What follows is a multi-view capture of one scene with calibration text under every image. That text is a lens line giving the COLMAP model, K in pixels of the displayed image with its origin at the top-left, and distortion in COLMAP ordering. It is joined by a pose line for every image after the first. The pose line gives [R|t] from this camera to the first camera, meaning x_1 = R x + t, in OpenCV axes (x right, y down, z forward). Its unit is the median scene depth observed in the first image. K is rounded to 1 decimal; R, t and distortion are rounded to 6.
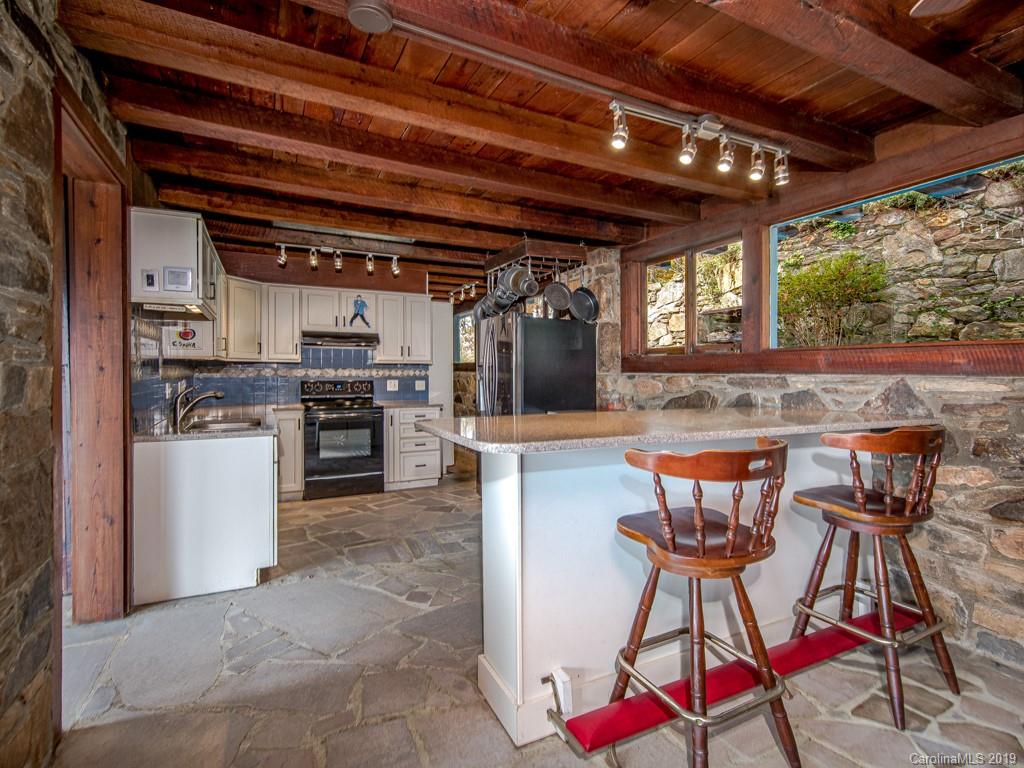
lens RADIAL K [[480.5, 0, 494.6], [0, 480.5, 370.3], [0, 0, 1]] dist [0.012921, -0.003711]
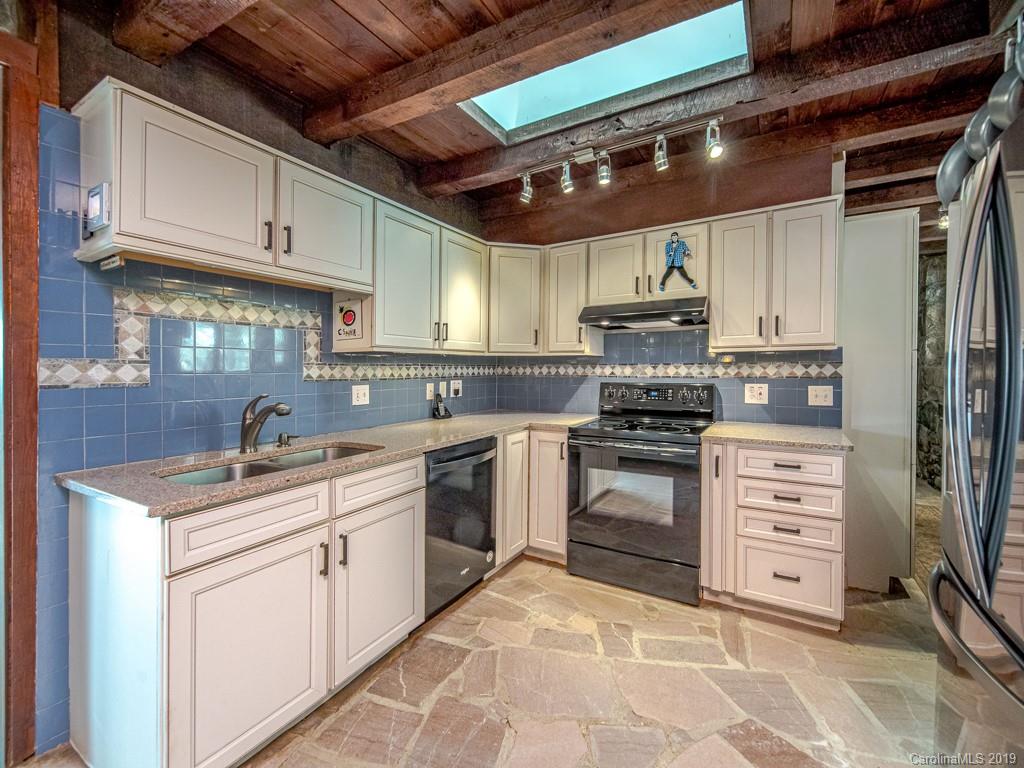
lens RADIAL K [[435.9, 0, 514.2], [0, 435.9, 381.5], [0, 0, 1]] dist [0.001011, 0.000103]
pose [[0.588066, 0.010970, -0.808739, 0.022332], [0.008859, 0.999761, 0.020002, 0.005815], [0.808764, -0.018927, 0.587828, 0.526663]]
